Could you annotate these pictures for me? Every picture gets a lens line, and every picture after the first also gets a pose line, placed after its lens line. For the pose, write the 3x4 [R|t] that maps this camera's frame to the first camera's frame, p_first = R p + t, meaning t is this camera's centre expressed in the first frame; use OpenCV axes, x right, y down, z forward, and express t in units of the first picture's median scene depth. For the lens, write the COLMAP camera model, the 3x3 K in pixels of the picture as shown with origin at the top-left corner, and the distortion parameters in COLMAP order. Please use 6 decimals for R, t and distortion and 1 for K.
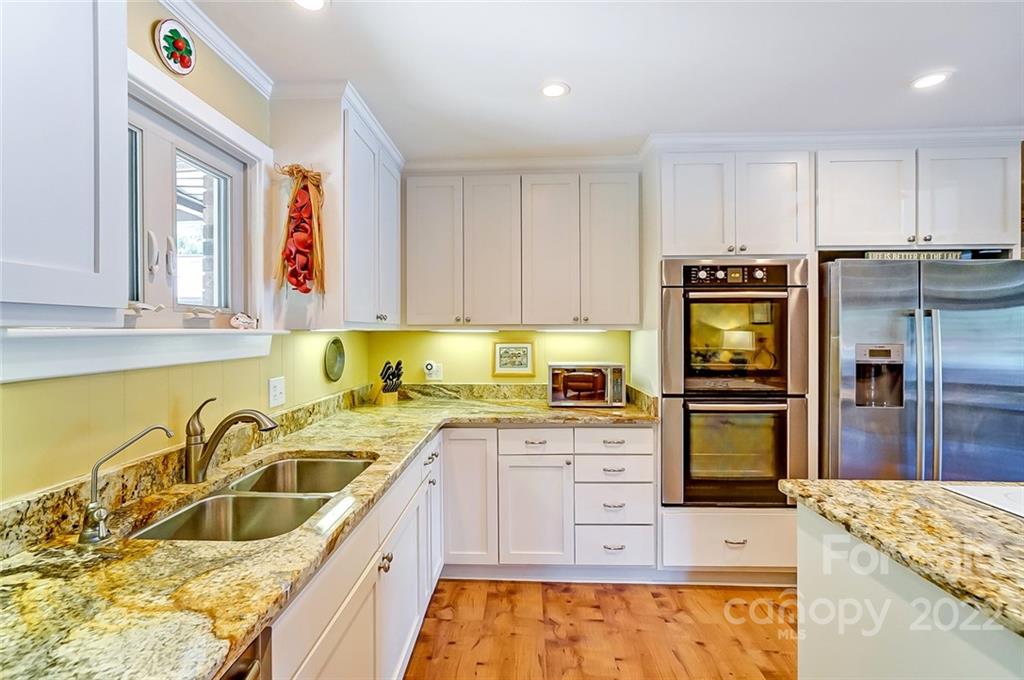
lens RADIAL K [[458.0, 0, 503.4], [0, 458.0, 332.8], [0, 0, 1]] dist [-0.011445, 0.001323]
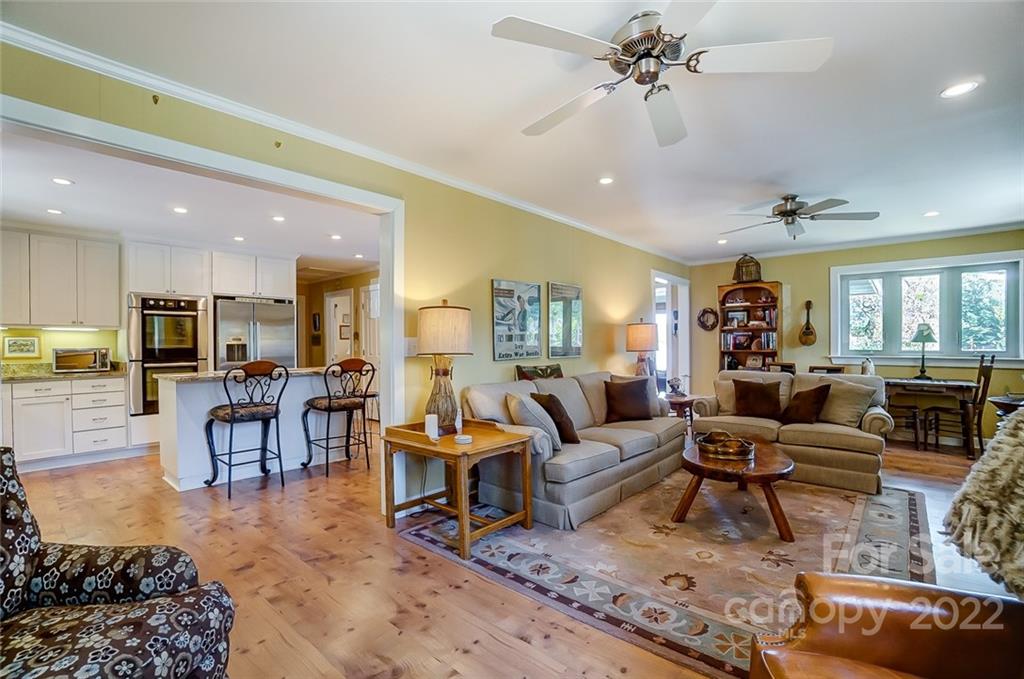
lens RADIAL K [[455.1, 0, 501.4], [0, 455.1, 346.7], [0, 0, 1]] dist [-0.061716, 0.022195]
pose [[0.635619, -0.008982, 0.771951, -0.107354], [0.011206, 0.999934, 0.002408, 0.087368], [-0.771922, 0.007120, 0.635678, -1.504379]]
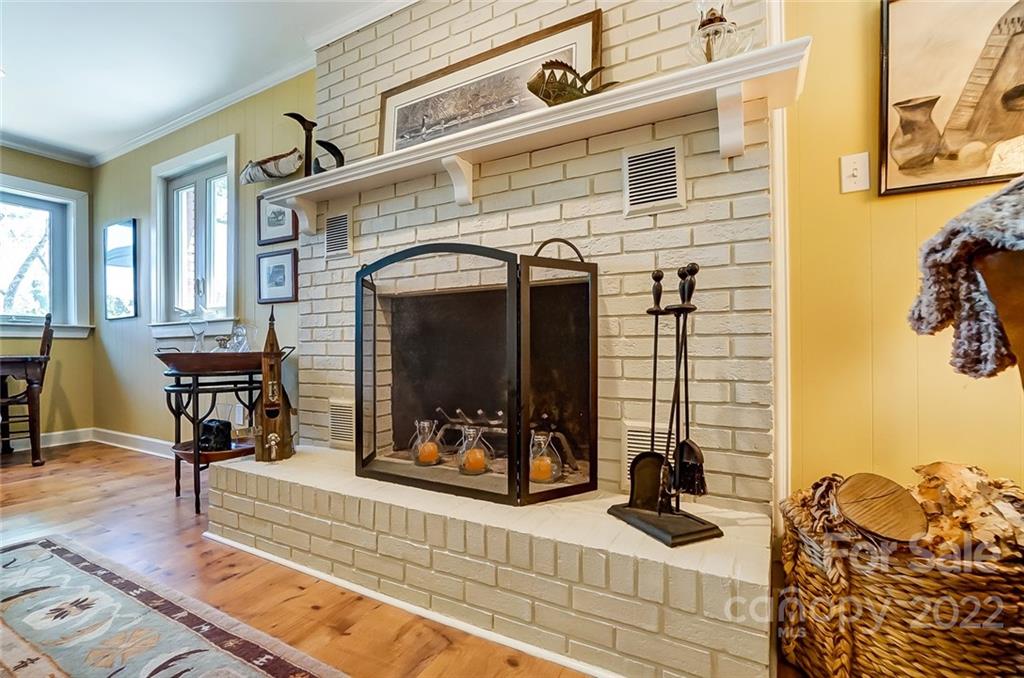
lens RADIAL K [[455.9, 0, 506.5], [0, 455.9, 342.5], [0, 0, 1]] dist [-0.002759, 0.000429]
pose [[-0.896571, 0.006176, 0.442857, 0.756952], [0.009048, 0.999950, 0.004371, 0.239952], [-0.442808, 0.007926, -0.896581, -1.286038]]
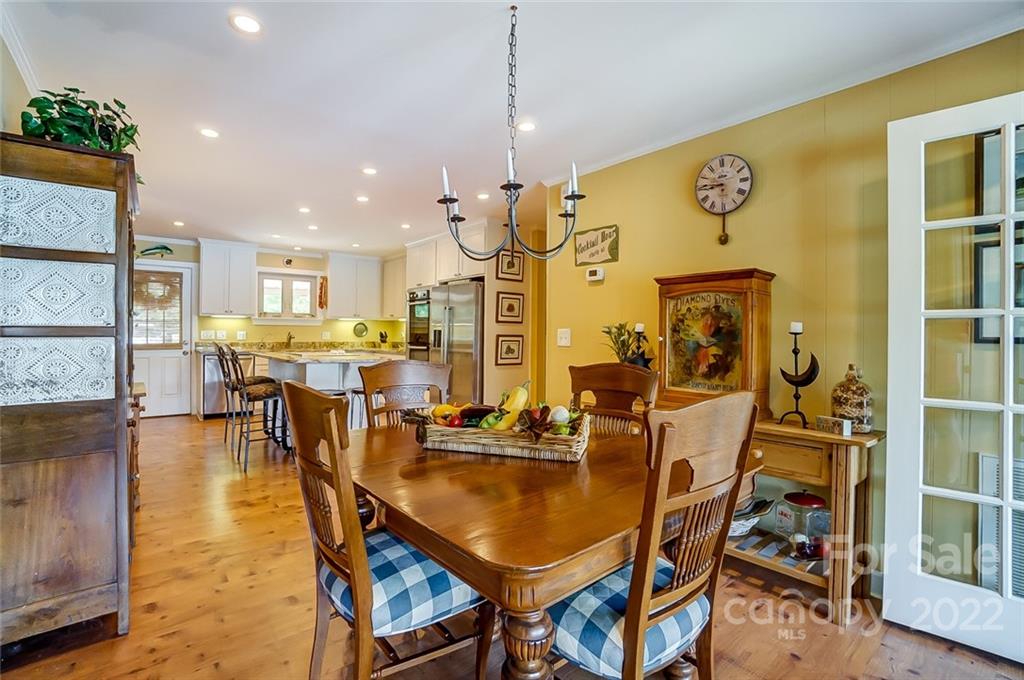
lens RADIAL K [[474.5, 0, 512.0], [0, 474.5, 340.0], [0, 0, 1]] dist [-0.052330, 0.000207]
pose [[0.666985, 0.015642, -0.744907, 2.763729], [-0.011632, 0.999876, 0.010580, 0.086691], [0.744980, 0.001608, 0.667085, -0.354140]]
